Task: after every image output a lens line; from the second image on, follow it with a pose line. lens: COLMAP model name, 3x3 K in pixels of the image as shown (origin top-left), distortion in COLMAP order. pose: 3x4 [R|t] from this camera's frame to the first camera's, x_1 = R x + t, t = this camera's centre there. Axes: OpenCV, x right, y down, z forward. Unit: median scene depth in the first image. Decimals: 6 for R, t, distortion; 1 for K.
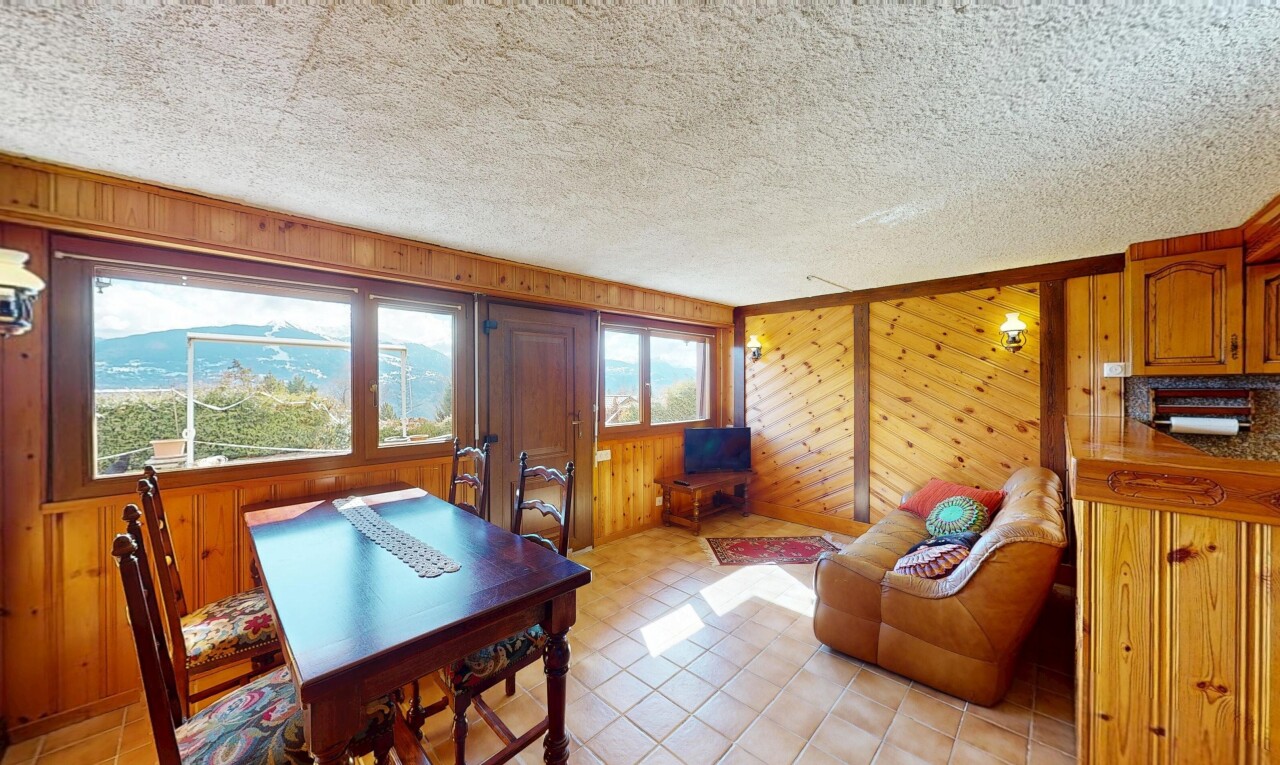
lens RADIAL K [[434.8, 0, 638.7], [0, 434.8, 386.3], [0, 0, 1]] dist [0.001679, 0.000170]
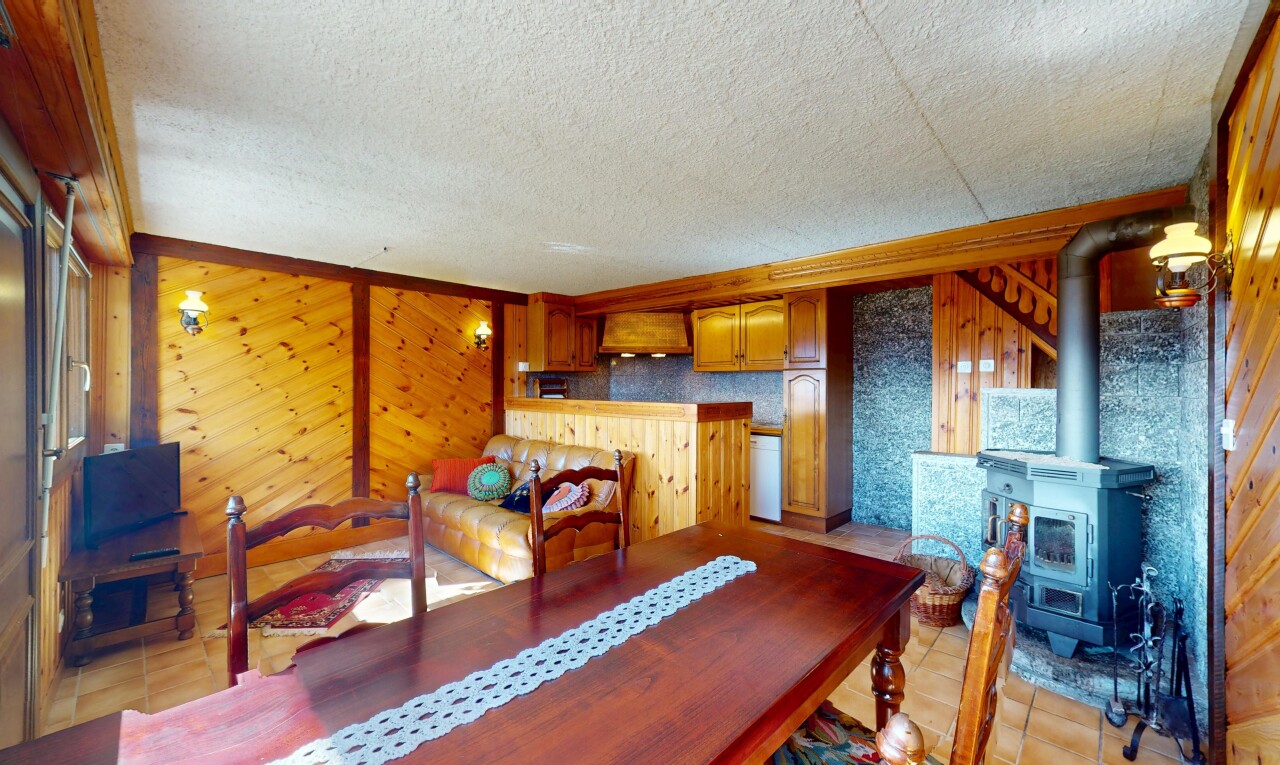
lens RADIAL K [[495.5, 0, 640.0], [0, 495.5, 382.5], [0, 0, 1]] dist [-0.001281, -0.000224]
pose [[0.000364, 0.000011, 1.000000, -0.539291], [-0.000987, 1.000000, -0.000011, 0.014026], [-0.999999, -0.000987, 0.000364, 0.445189]]
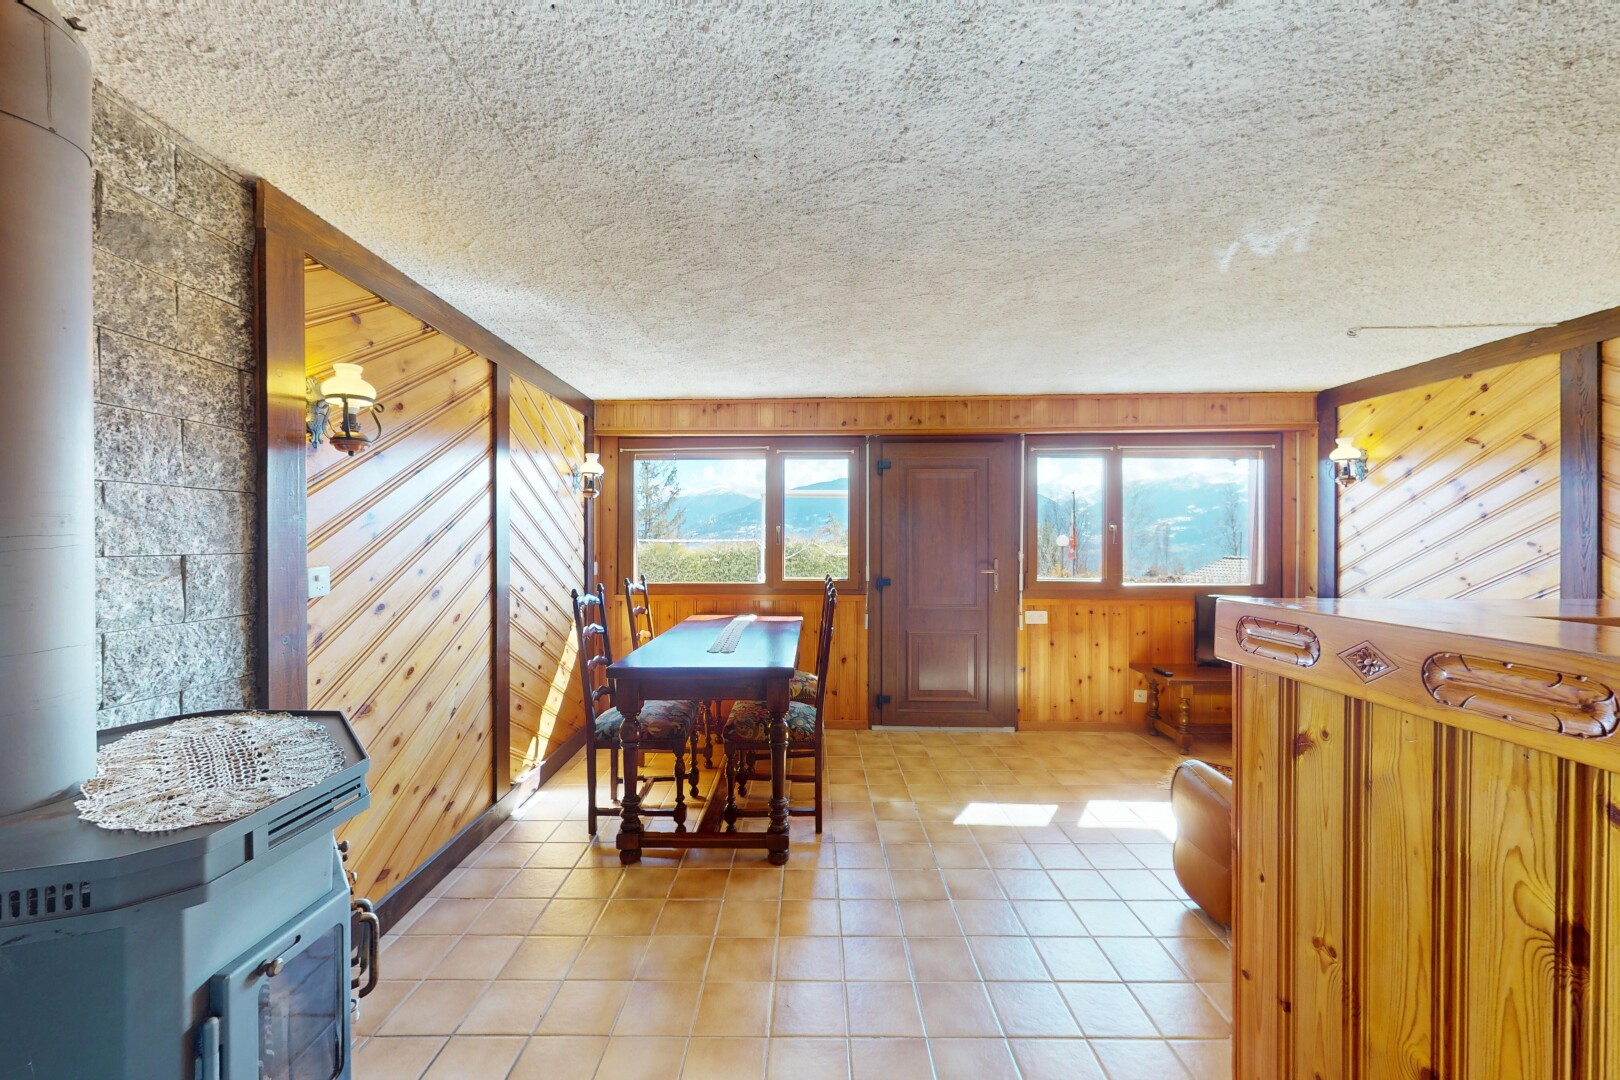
lens RADIAL K [[606.8, 0, 801.7], [0, 606.8, 539.8], [0, 0, 1]] dist [0.000145, 0.000133]
pose [[0.688282, 0.002608, -0.725439, 0.430125], [-0.006563, 0.999975, -0.002633, 0.025717], [0.725414, 0.006573, 0.688282, -0.059333]]
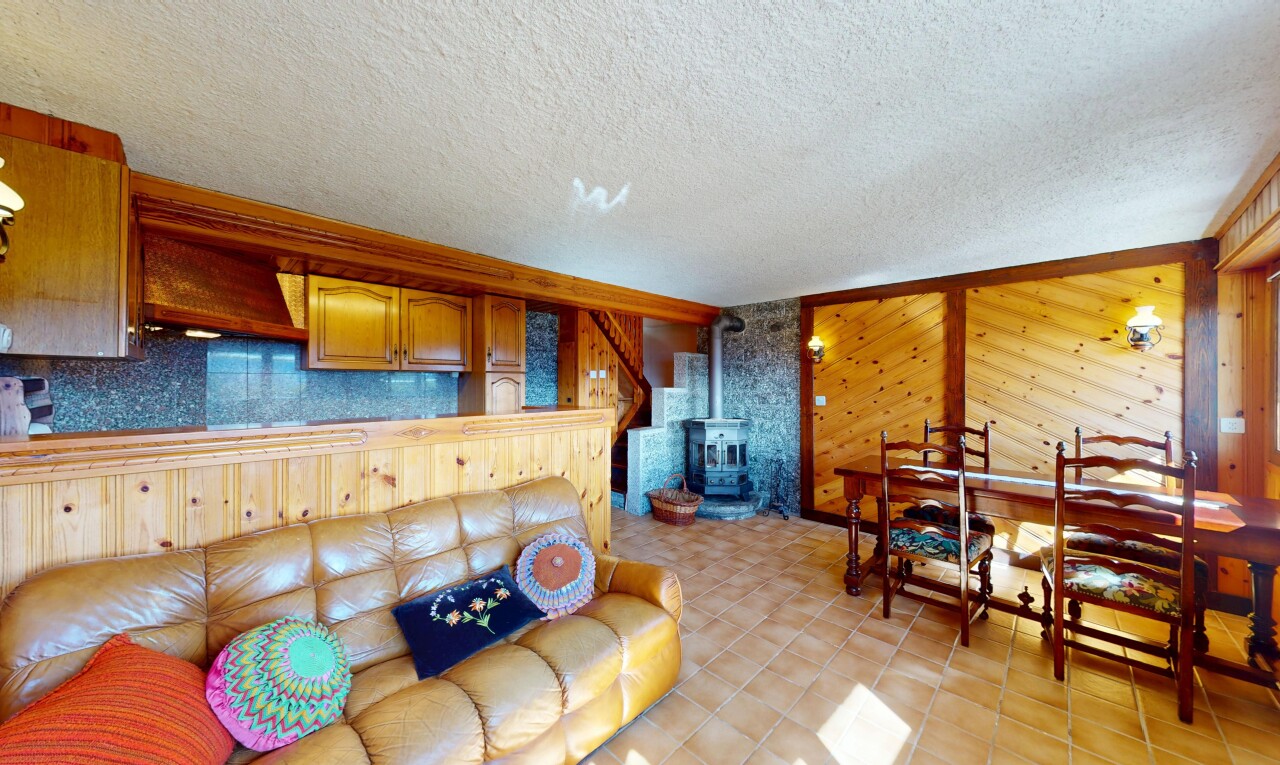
lens RADIAL K [[434.8, 0, 638.7], [0, 434.8, 386.3], [0, 0, 1]] dist [0.001679, 0.000170]
pose [[-0.999823, -0.004096, 0.018363, 0.268816], [-0.003944, 0.999958, 0.008311, 0.006775], [-0.018396, 0.008237, -0.999797, 1.108799]]
